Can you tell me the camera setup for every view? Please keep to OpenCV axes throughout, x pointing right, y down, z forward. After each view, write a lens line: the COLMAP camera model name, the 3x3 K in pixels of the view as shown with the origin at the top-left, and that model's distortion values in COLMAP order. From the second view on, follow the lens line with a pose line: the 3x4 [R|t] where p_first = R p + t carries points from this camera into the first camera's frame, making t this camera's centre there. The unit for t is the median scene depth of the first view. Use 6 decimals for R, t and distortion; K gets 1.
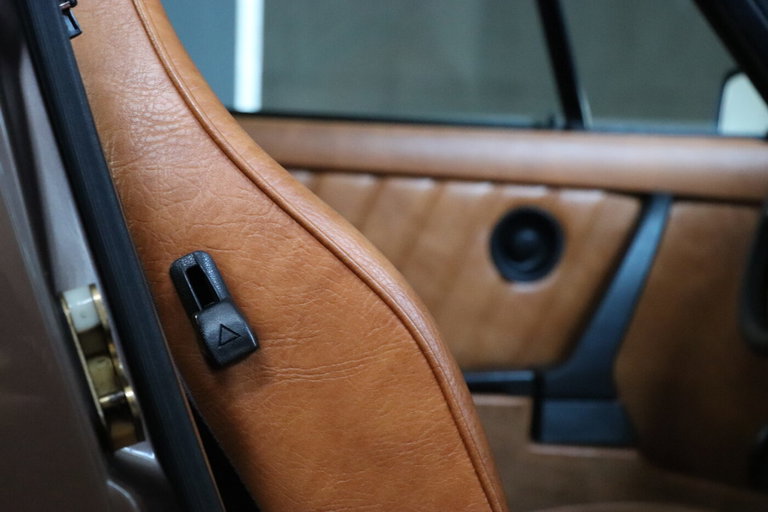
lens RADIAL K [[2563.0, 0, 384.4], [0, 2563.0, 256.4], [0, 0, 1]] dist [0.258925, 0.000000]
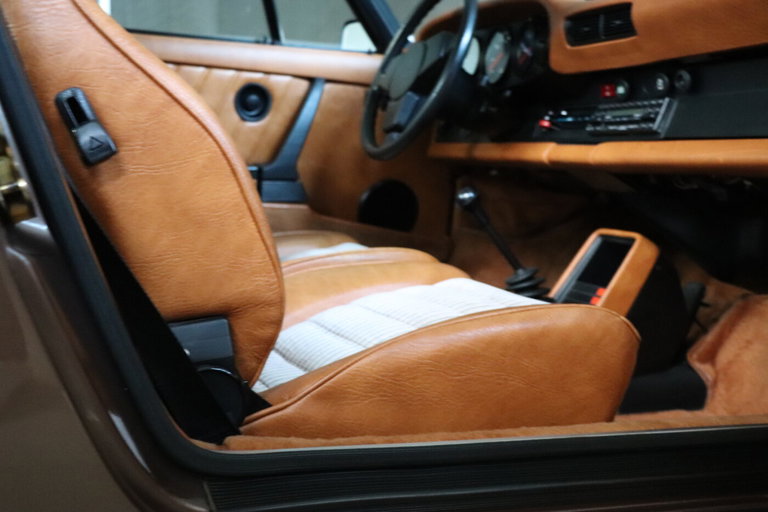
lens RADIAL K [[963.2, 0, 378.5], [0, 963.2, 276.2], [0, 0, 1]] dist [0.032929, 0.000000]
pose [[0.976631, -0.017075, 0.214242, -0.021048], [-0.017385, 0.987296, 0.157939, 0.014592], [-0.214217, -0.157973, 0.963927, 0.389872]]
